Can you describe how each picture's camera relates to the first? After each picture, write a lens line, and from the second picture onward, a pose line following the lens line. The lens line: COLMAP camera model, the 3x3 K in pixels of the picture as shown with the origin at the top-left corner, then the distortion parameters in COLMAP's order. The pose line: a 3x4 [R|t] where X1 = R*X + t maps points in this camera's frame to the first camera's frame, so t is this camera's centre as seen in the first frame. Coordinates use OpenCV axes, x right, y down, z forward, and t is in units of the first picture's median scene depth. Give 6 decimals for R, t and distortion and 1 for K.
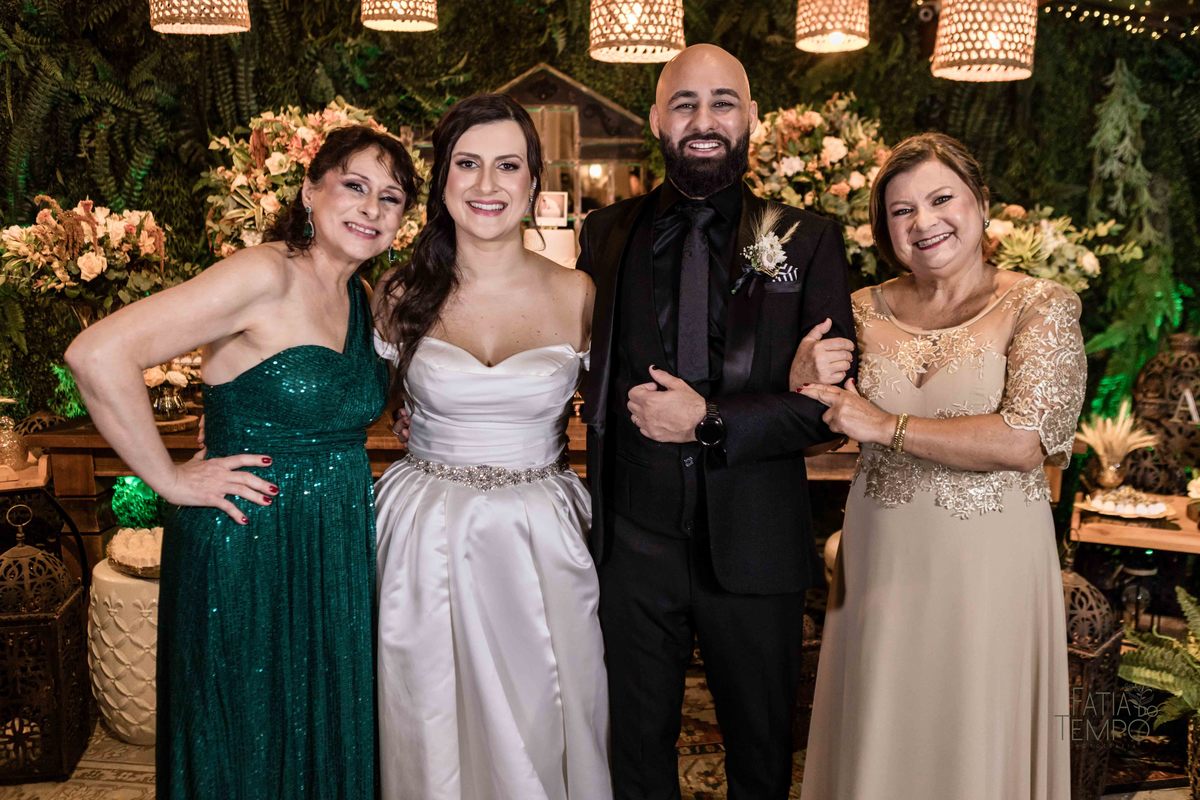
lens RADIAL K [[1092.7, 0, 601.2], [0, 1092.7, 389.9], [0, 0, 1]] dist [-0.009591, 0.000274]
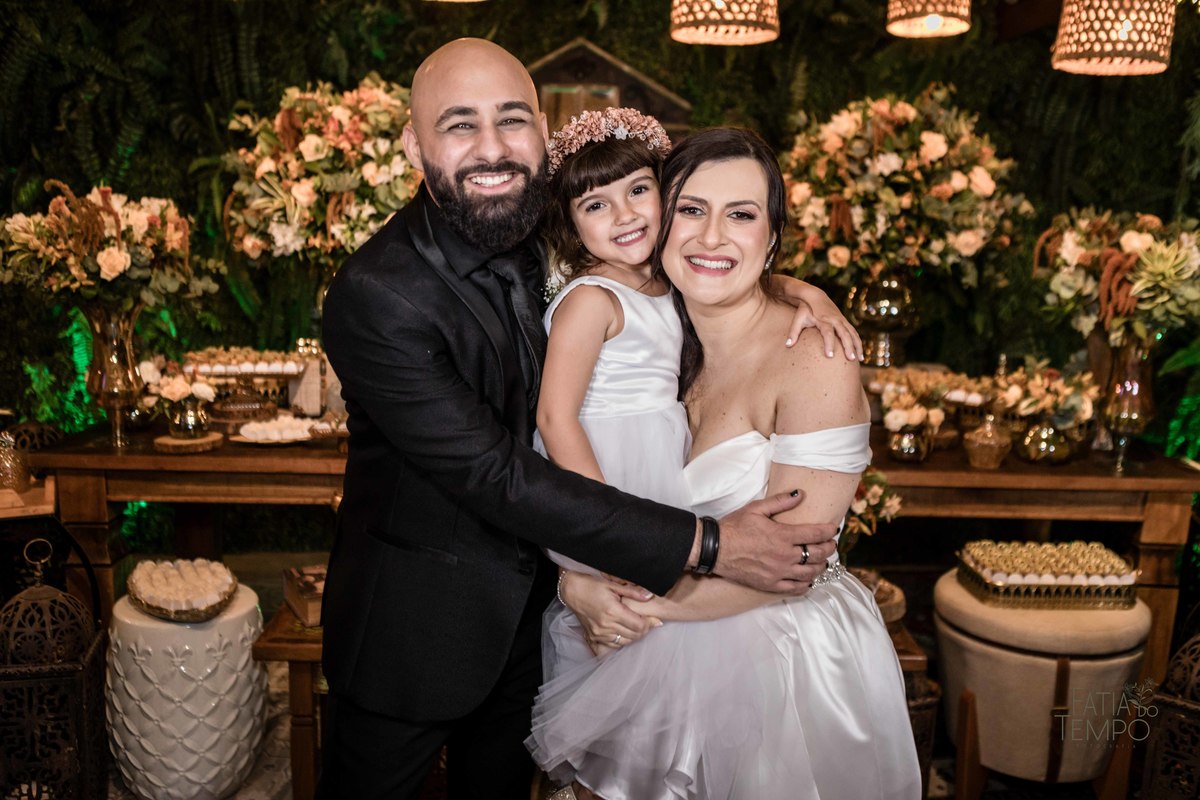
lens RADIAL K [[1172.8, 0, 600.0], [0, 1172.8, 400.0], [0, 0, 1]] dist [0.002624, -0.009795]
pose [[0.999372, 0.016276, 0.031482, -0.089934], [-0.016699, 0.999773, 0.013212, -0.019472], [-0.031260, -0.013729, 0.999417, 0.039357]]
